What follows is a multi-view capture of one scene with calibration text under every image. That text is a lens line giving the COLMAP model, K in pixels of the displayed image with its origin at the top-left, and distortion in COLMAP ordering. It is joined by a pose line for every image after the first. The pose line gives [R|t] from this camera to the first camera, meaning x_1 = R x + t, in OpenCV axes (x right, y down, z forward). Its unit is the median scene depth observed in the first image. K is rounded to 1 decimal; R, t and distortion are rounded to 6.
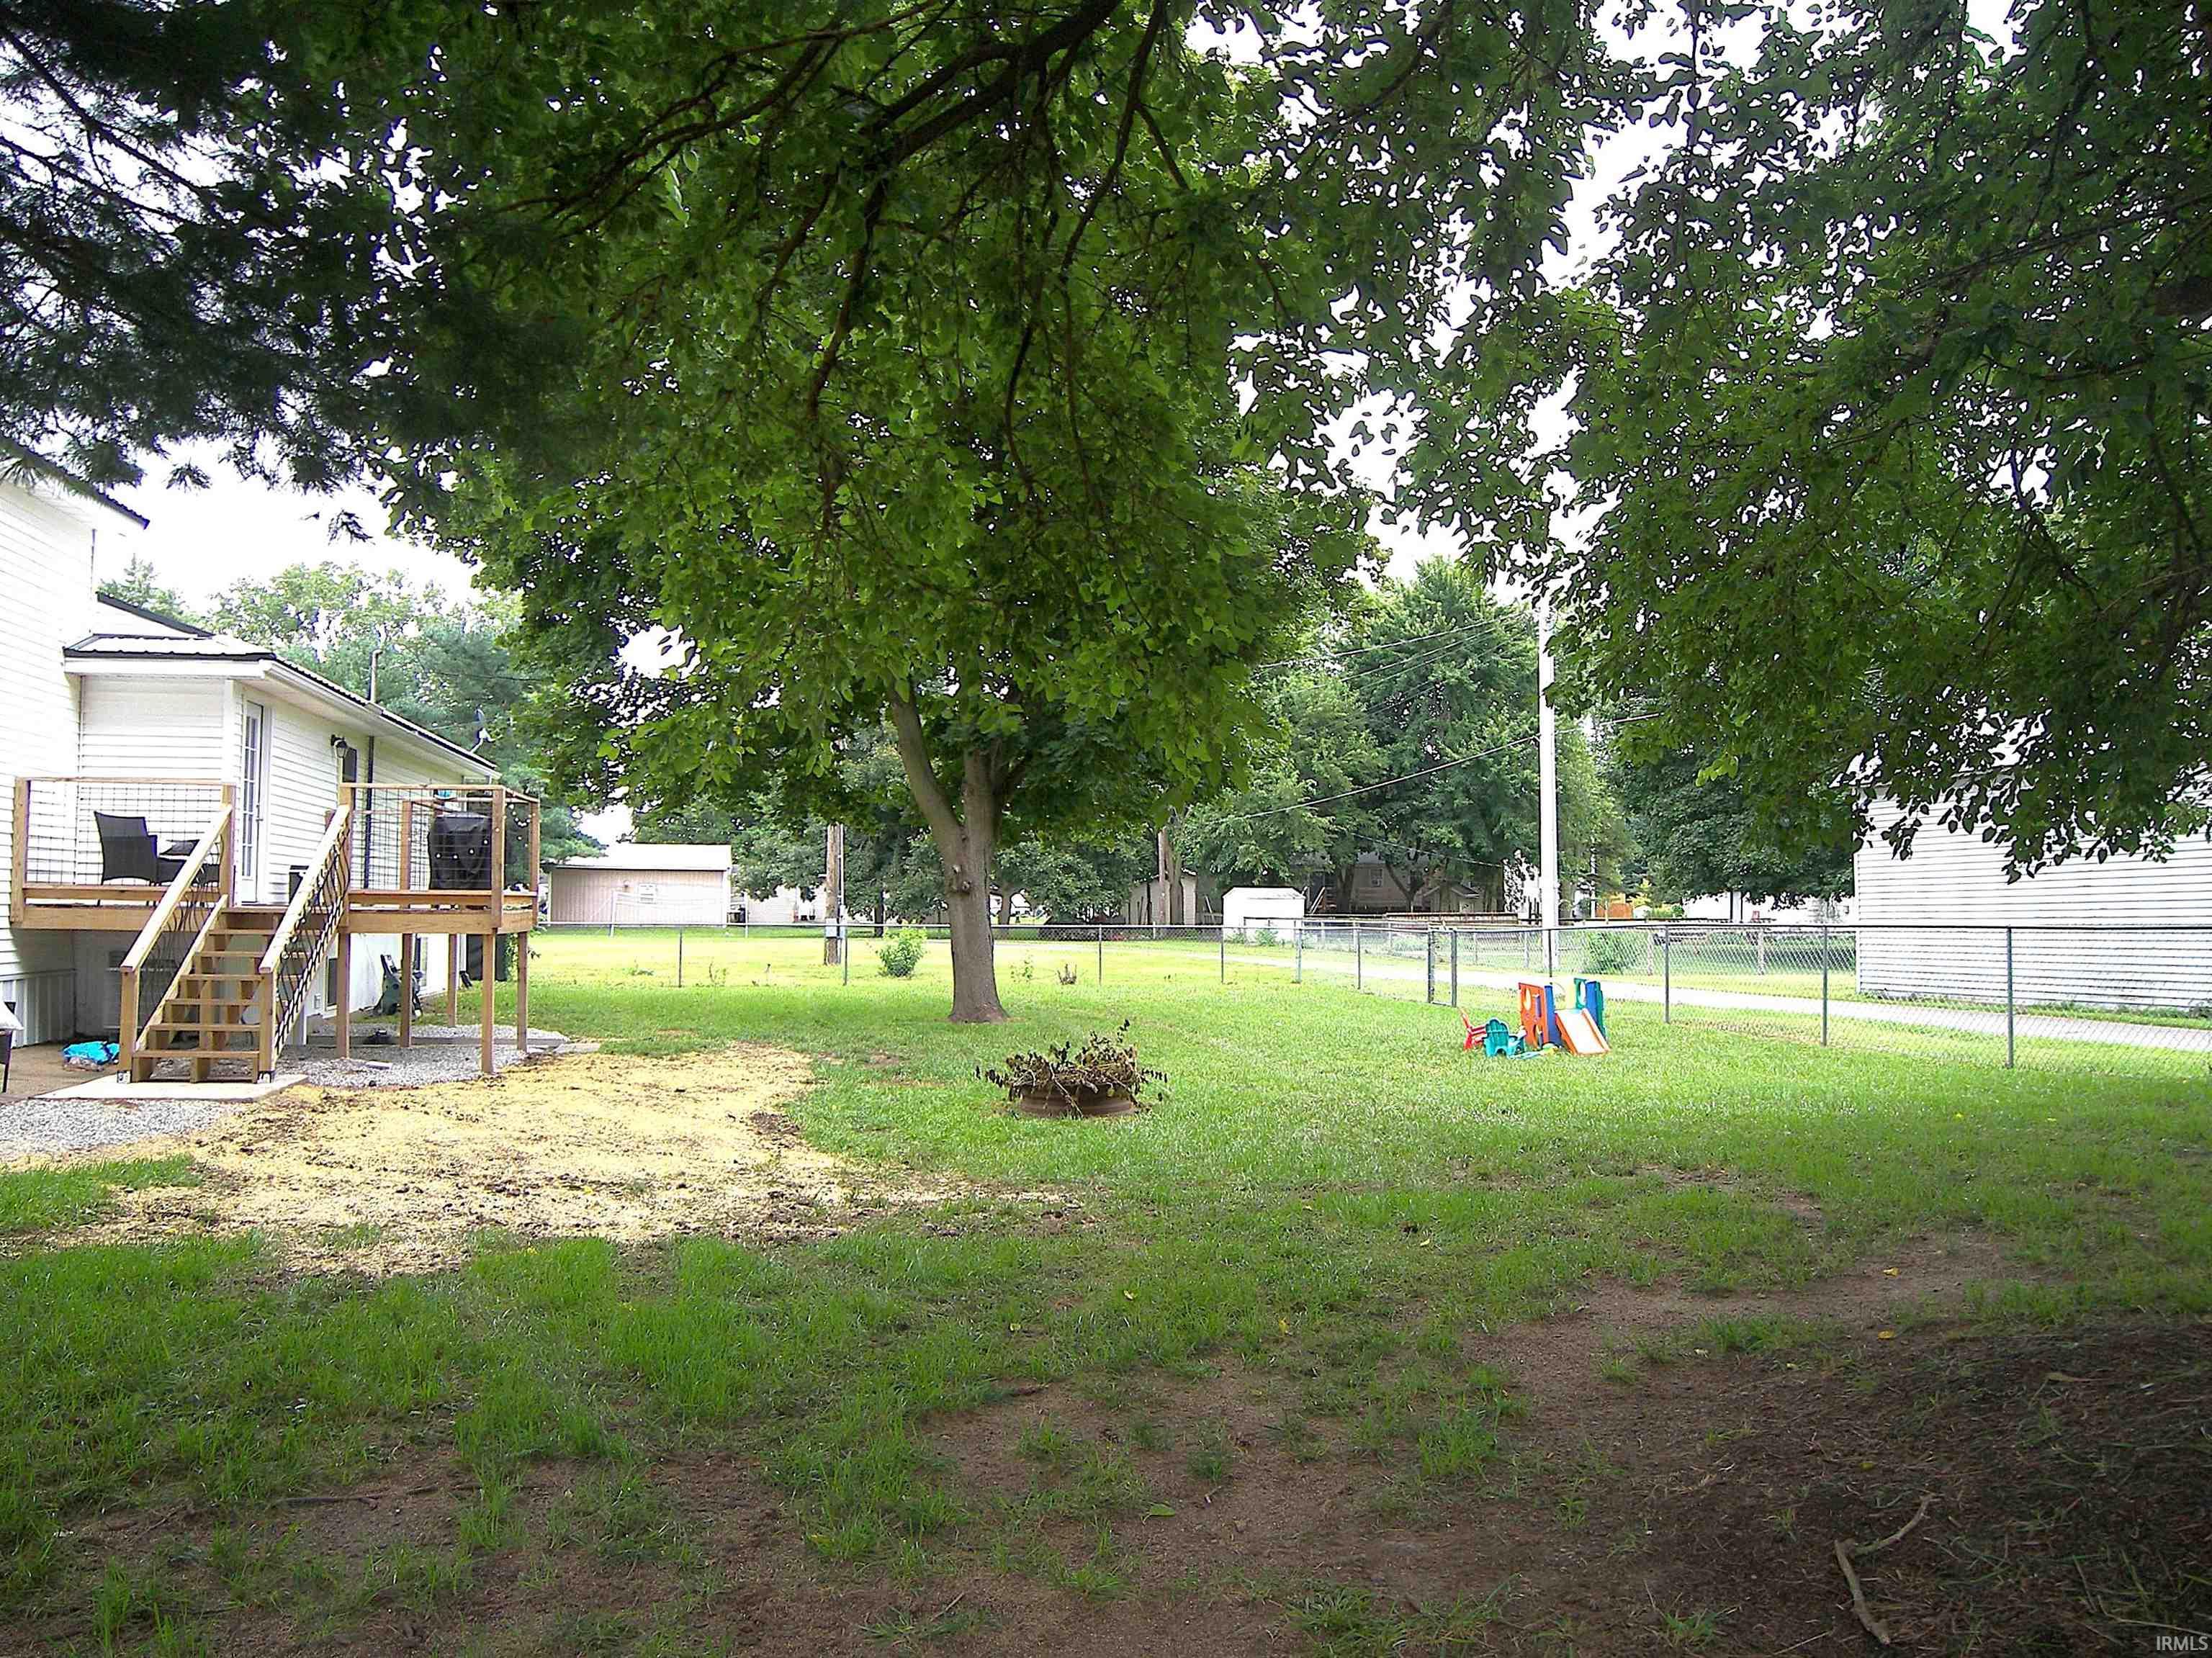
lens RADIAL K [[1569.2, 0, 1106.0], [0, 1569.2, 829.0], [0, 0, 1]] dist [-0.142339, 0.105001]
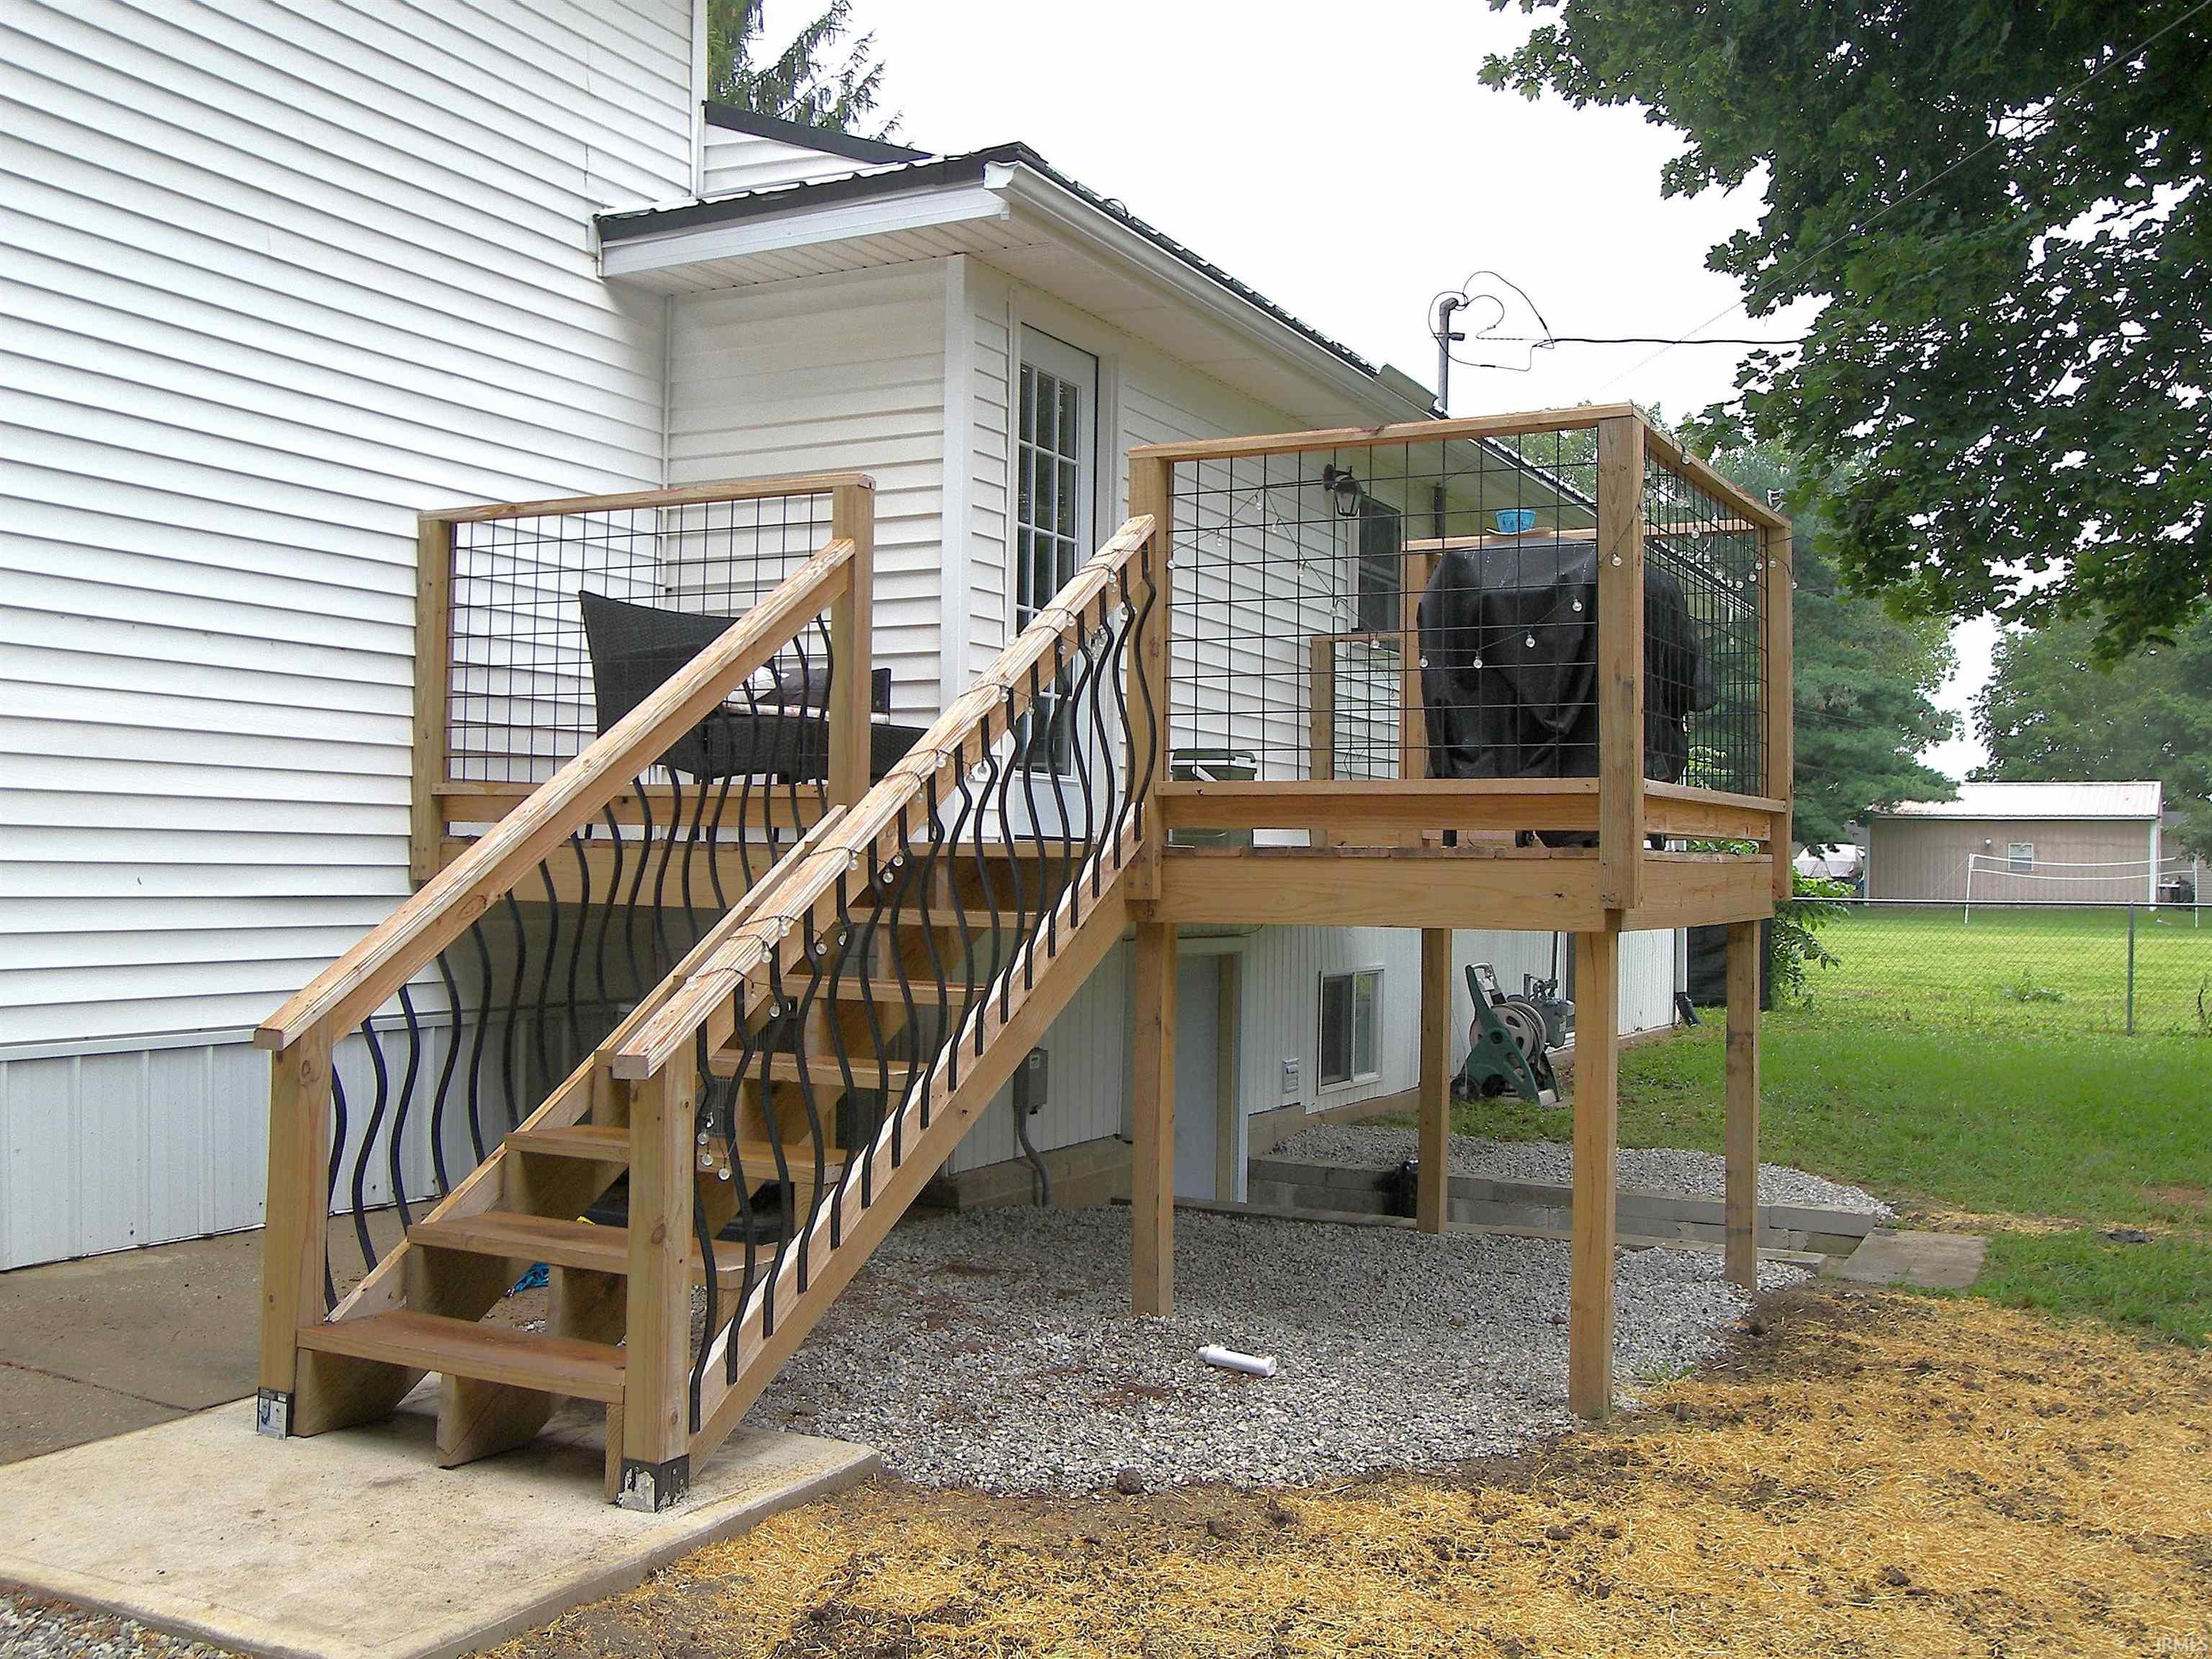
lens RADIAL K [[2199.1, 0, 1106.0], [0, 2199.1, 829.5], [0, 0, 1]] dist [-0.001682, -0.000366]
pose [[0.777205, -0.006710, -0.629212, -0.124361], [0.024435, 0.999511, 0.019523, 0.022343], [0.628773, -0.030548, 0.776989, 0.363472]]
